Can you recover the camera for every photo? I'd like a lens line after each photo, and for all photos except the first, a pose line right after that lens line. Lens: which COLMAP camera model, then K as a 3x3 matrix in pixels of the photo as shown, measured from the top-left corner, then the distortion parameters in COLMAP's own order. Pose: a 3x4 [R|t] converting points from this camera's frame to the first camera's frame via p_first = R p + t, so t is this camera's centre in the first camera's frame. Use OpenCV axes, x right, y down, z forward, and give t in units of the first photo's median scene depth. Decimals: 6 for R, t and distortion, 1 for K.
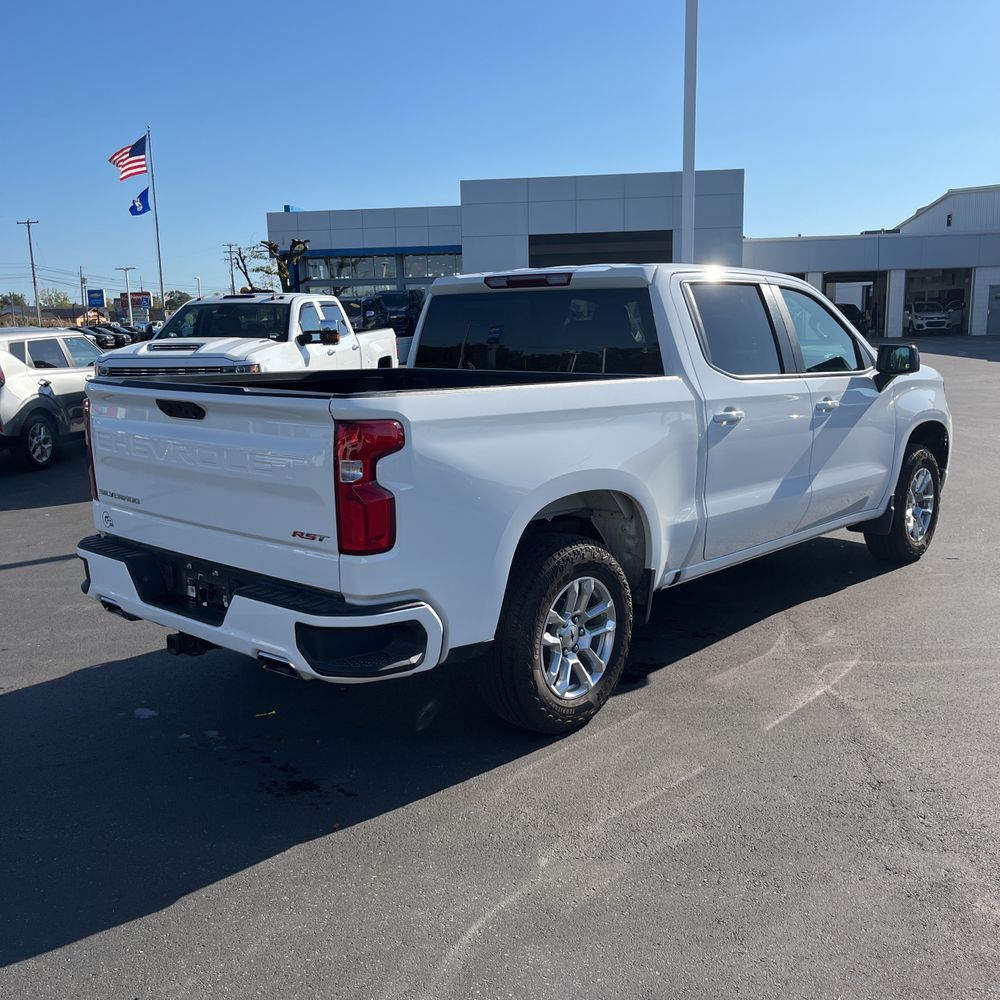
lens RADIAL K [[1025.5, 0, 507.9], [0, 1025.5, 502.4], [0, 0, 1]] dist [0.038346, -0.045138]
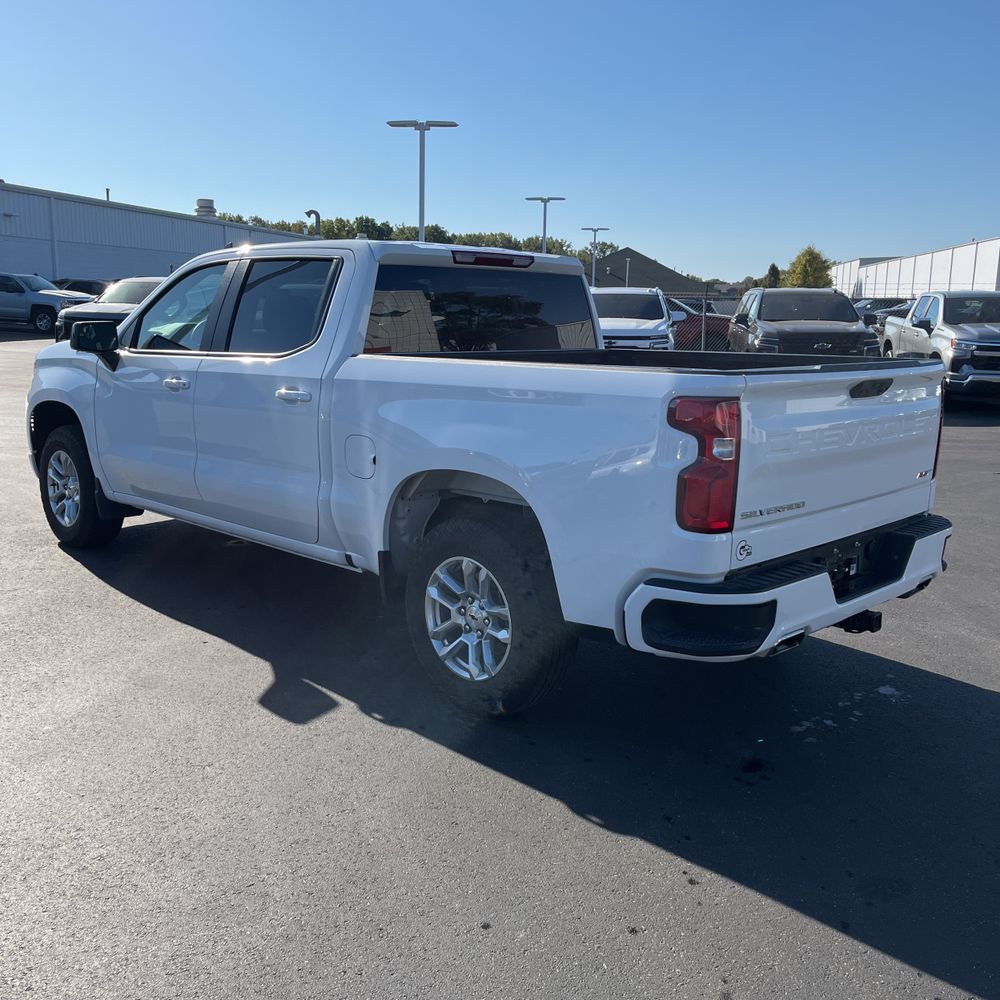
lens RADIAL K [[1025.5, 0, 507.9], [0, 1025.5, 502.4], [0, 0, 1]] dist [0.038346, -0.045138]
pose [[0.038779, -0.172865, 0.984182, -1.080979], [0.156160, 0.973869, 0.164901, -0.163486], [-0.986970, 0.147296, 0.064760, 1.049383]]
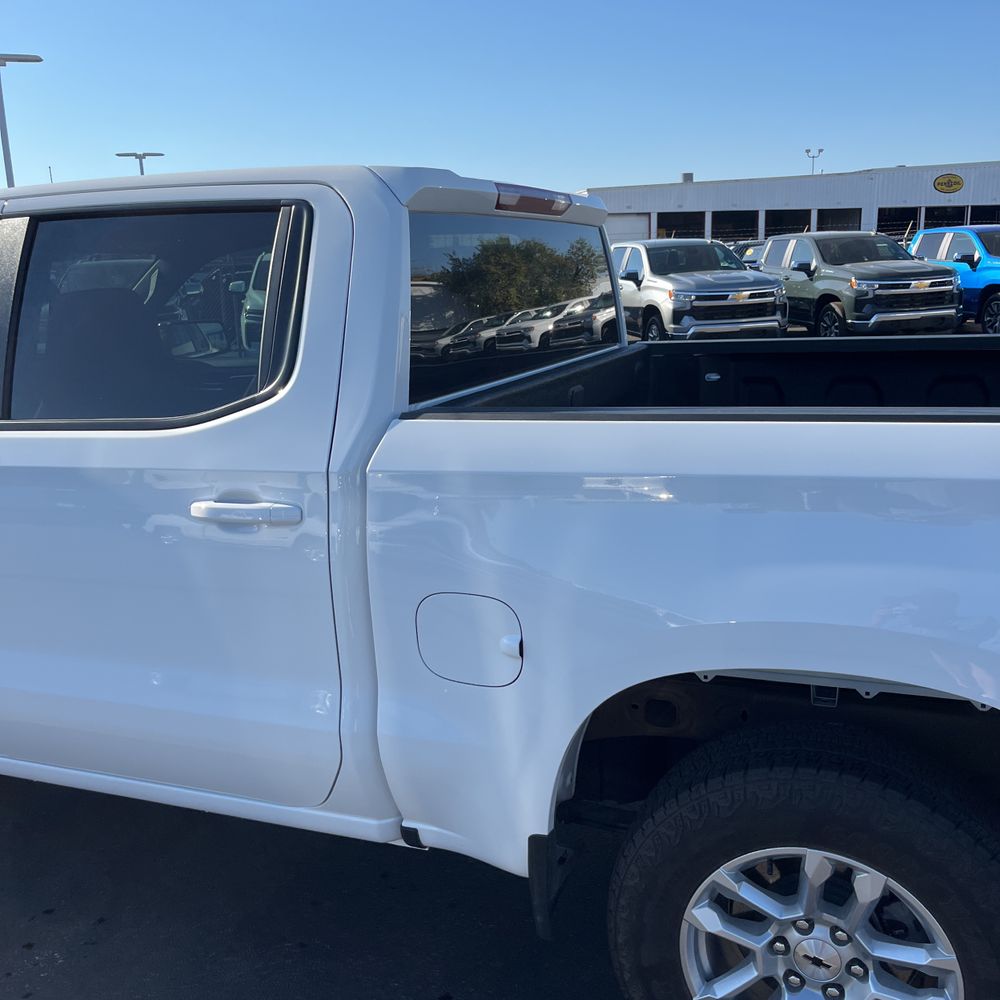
lens RADIAL K [[1025.5, 0, 507.9], [0, 1025.5, 502.4], [0, 0, 1]] dist [0.038346, -0.045138]
pose [[-0.343750, -0.186296, 0.920396, -0.545545], [0.201888, 0.942544, 0.266180, -0.233202], [-0.917102, 0.277317, -0.286389, 1.325735]]
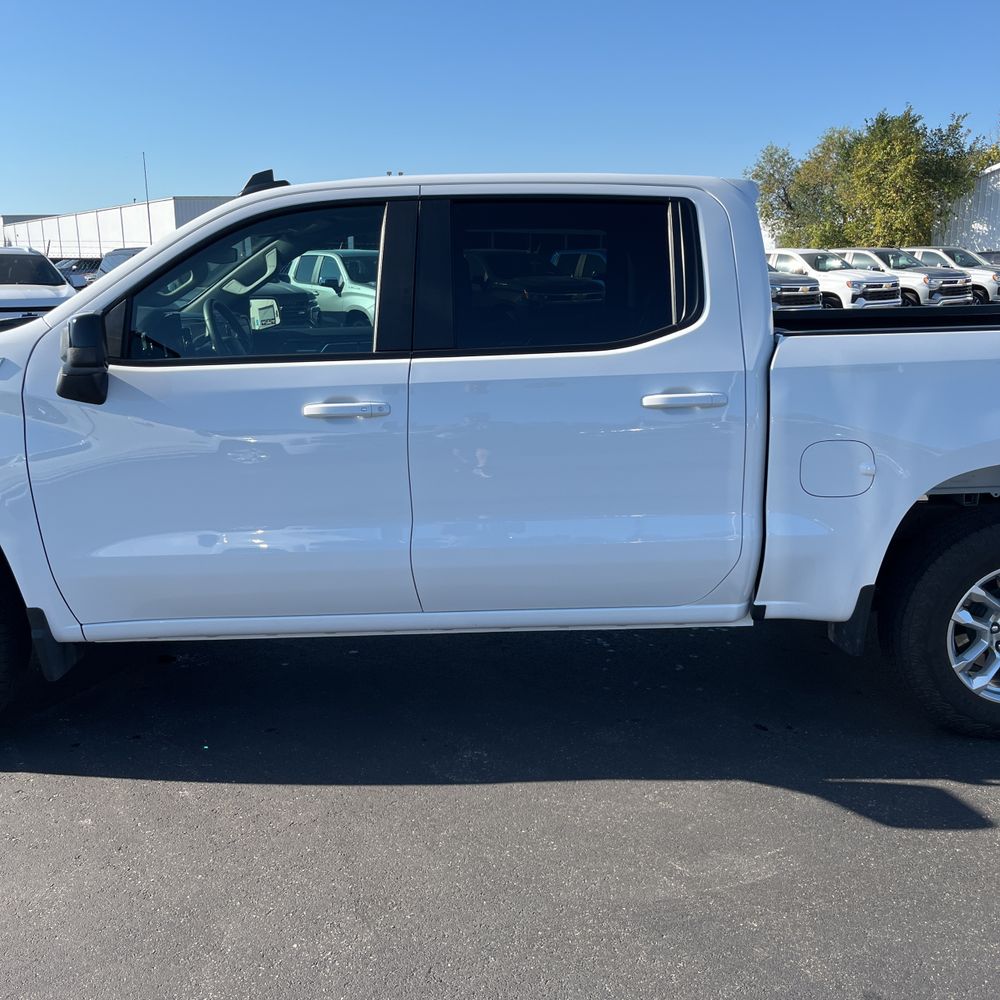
lens RADIAL K [[1025.5, 0, 507.9], [0, 1025.5, 502.4], [0, 0, 1]] dist [0.038346, -0.045138]
pose [[-0.691939, -0.139573, 0.708336, -0.507054], [0.142568, 0.935398, 0.323582, -0.308169], [-0.707739, 0.324885, -0.627340, 1.840239]]
